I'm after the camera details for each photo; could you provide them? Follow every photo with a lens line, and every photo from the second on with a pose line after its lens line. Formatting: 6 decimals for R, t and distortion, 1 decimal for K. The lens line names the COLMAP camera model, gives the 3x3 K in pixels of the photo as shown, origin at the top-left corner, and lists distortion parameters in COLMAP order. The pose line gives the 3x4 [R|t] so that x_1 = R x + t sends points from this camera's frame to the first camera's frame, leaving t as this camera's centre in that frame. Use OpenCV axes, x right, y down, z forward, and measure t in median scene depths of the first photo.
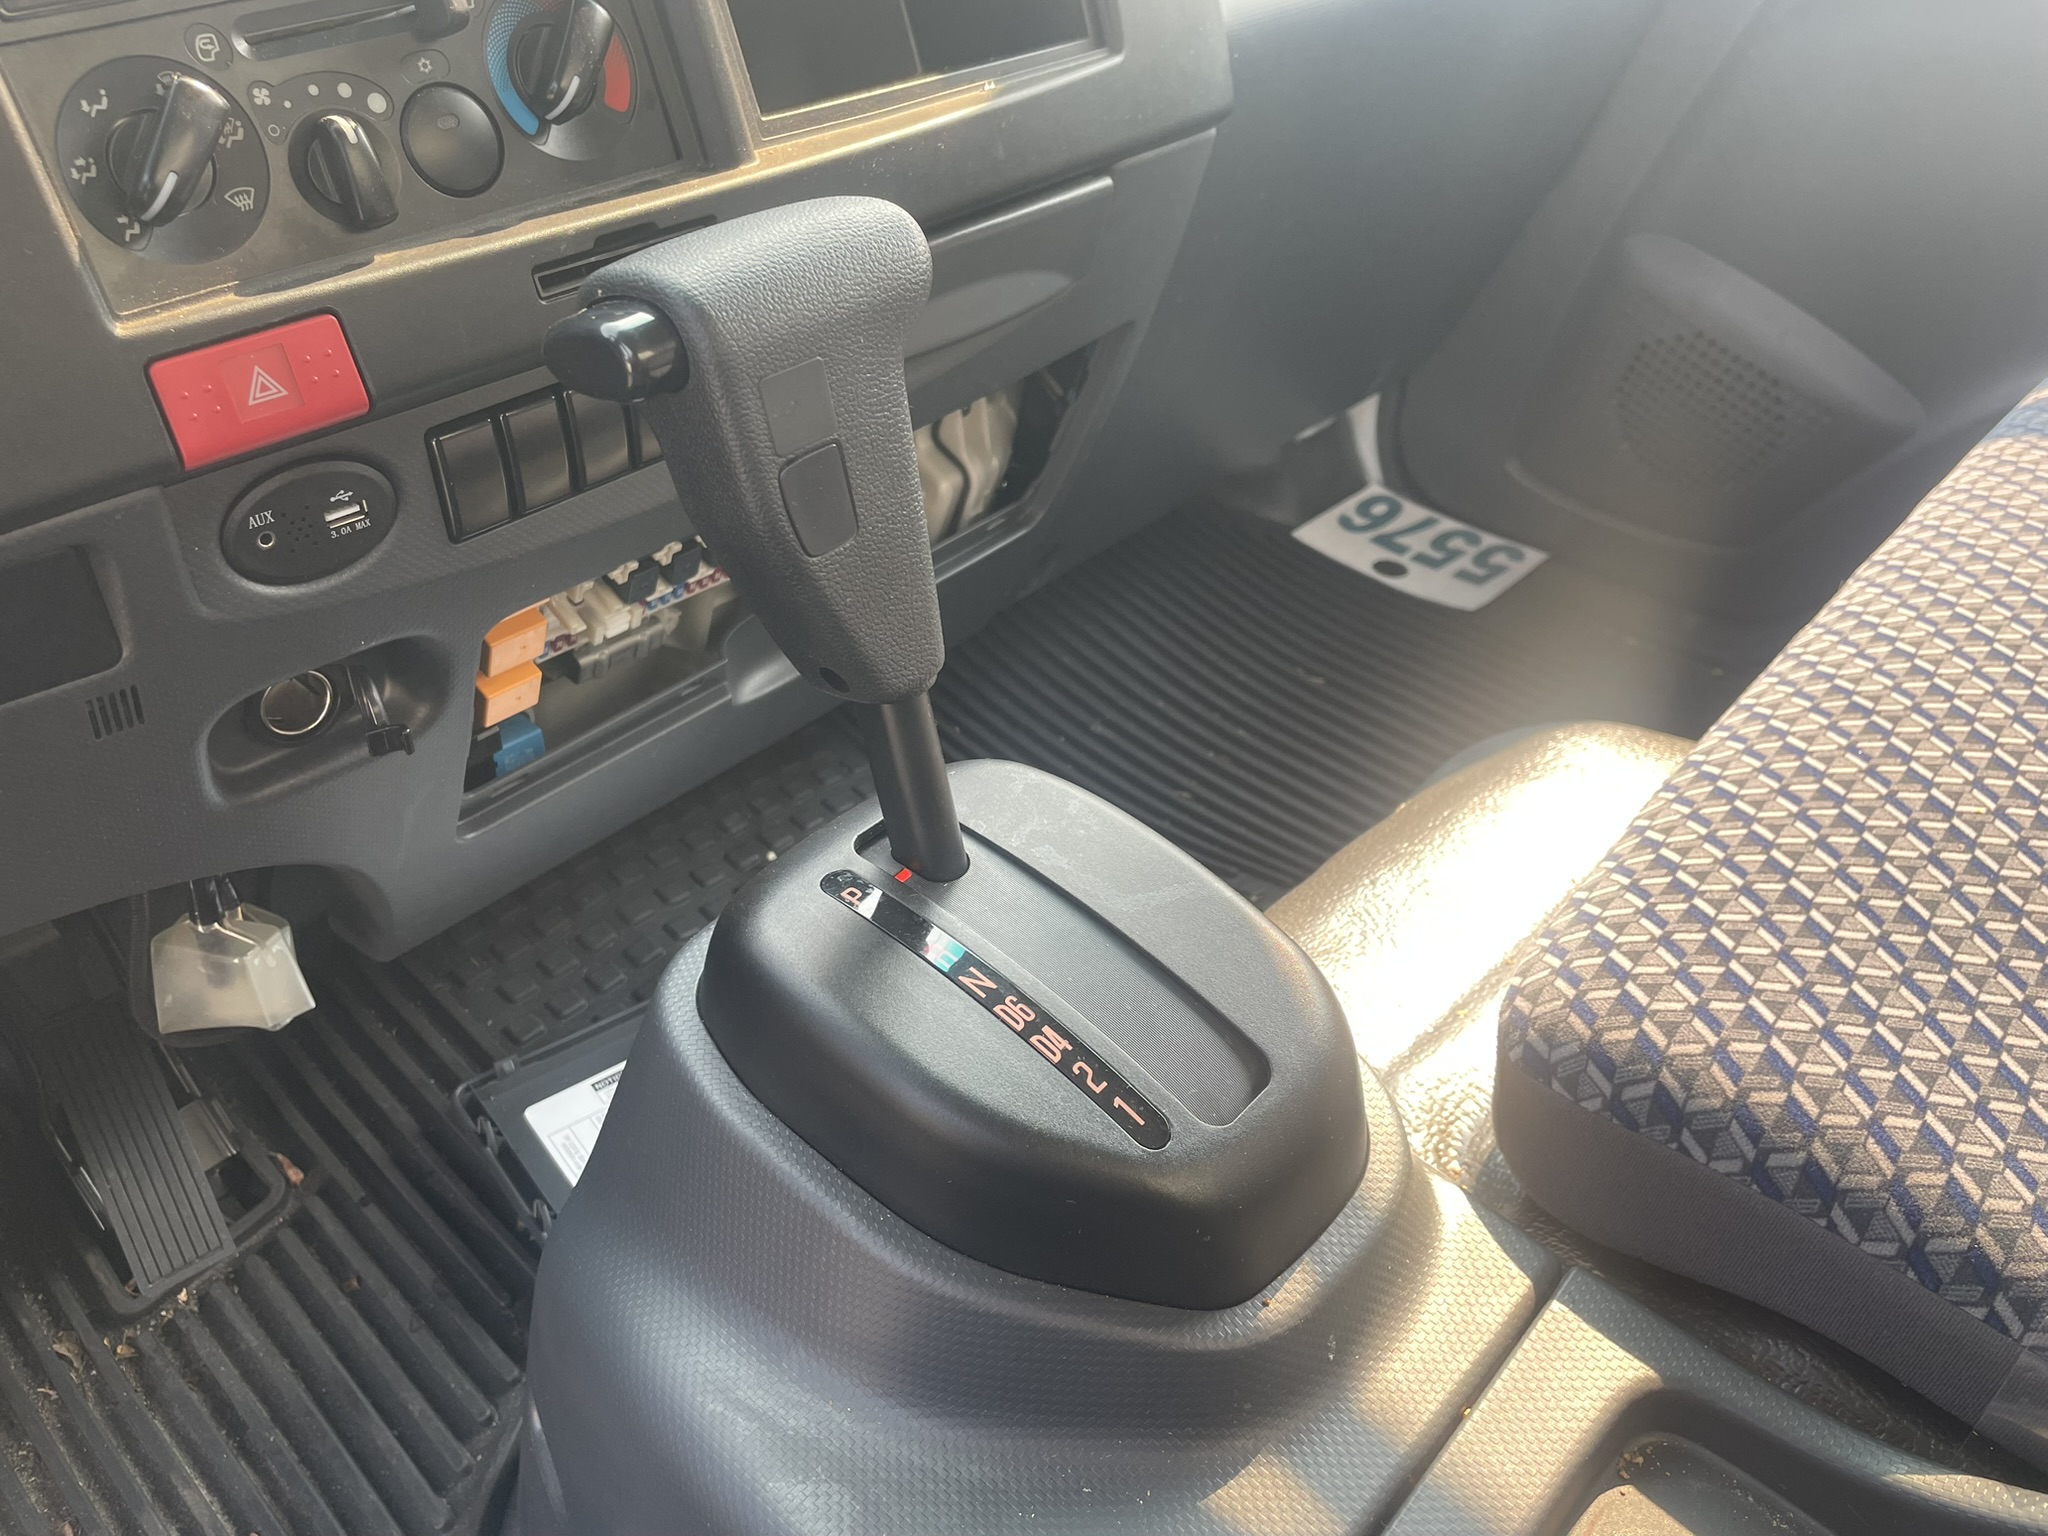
lens RADIAL K [[1556.3, 0, 1041.2], [0, 1556.3, 796.0], [0, 0, 1]] dist [0.092497, -0.122765]
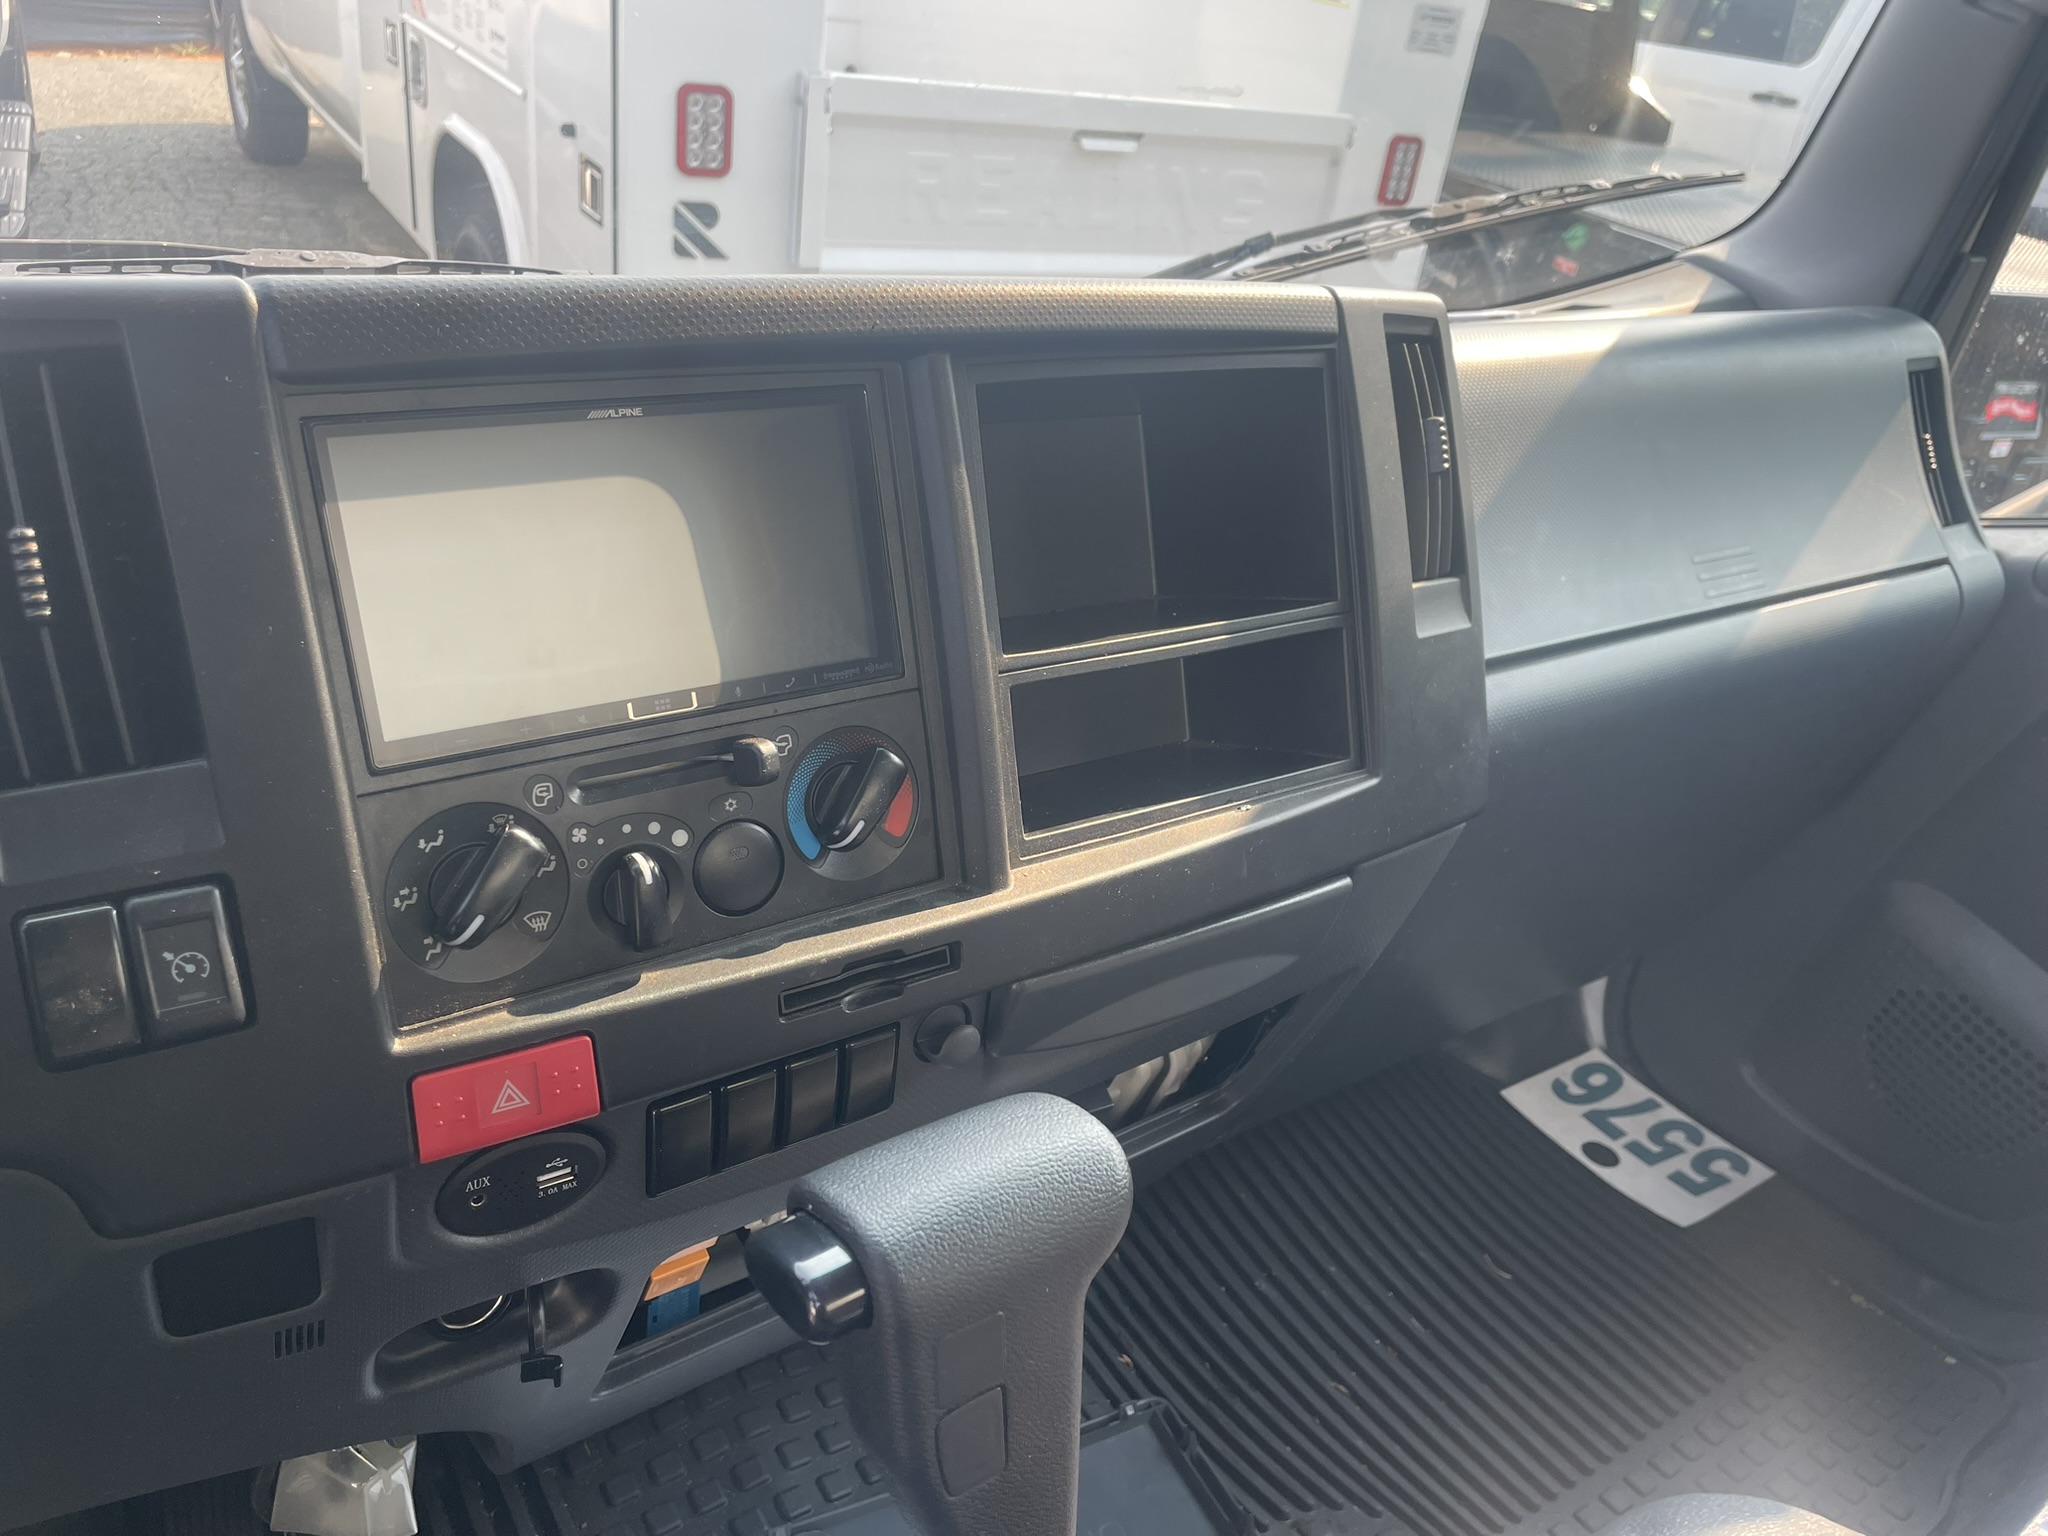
lens RADIAL K [[1556.3, 0, 1041.2], [0, 1556.3, 796.0], [0, 0, 1]] dist [0.092497, -0.122765]
pose [[0.972920, 0.178871, -0.146398, -0.018024], [-0.204386, 0.961544, -0.183466, -0.291507], [0.107951, 0.208420, 0.972064, -0.036459]]
